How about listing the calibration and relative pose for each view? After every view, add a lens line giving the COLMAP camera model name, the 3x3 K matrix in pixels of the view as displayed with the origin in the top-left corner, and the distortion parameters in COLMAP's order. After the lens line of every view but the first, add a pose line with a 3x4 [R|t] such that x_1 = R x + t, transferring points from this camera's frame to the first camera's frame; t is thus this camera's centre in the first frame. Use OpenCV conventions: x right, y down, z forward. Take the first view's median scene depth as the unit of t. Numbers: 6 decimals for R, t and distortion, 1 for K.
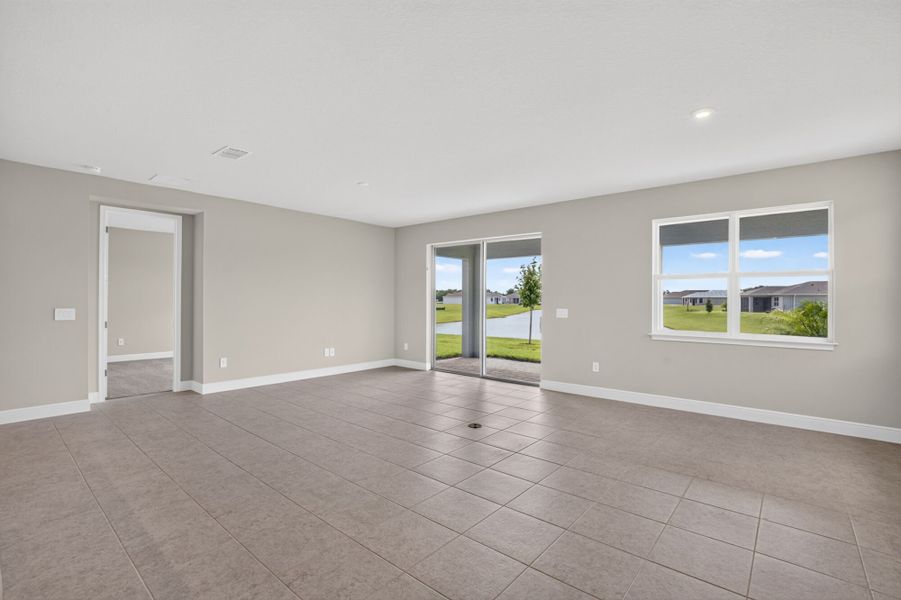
lens RADIAL K [[417.9, 0, 451.0], [0, 417.9, 297.9], [0, 0, 1]] dist [-0.029964, 0.000202]
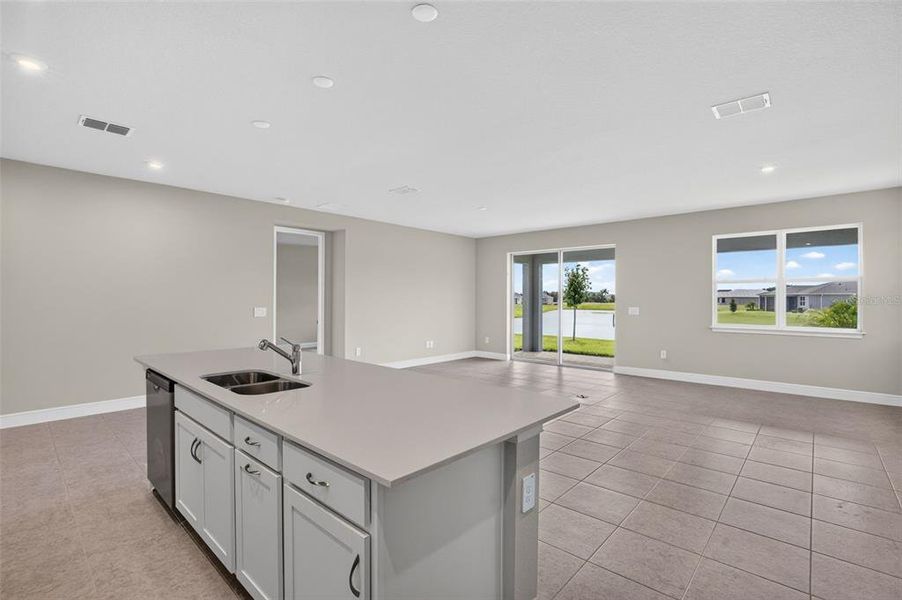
lens RADIAL K [[418.3, 0, 451.5], [0, 418.3, 297.9], [0, 0, 1]] dist [-0.029964, 0.000202]
pose [[0.999354, -0.003699, -0.035740, -0.172401], [0.003647, 0.999992, -0.001531, -0.000368], [0.035746, 0.001399, 0.999360, -0.181619]]
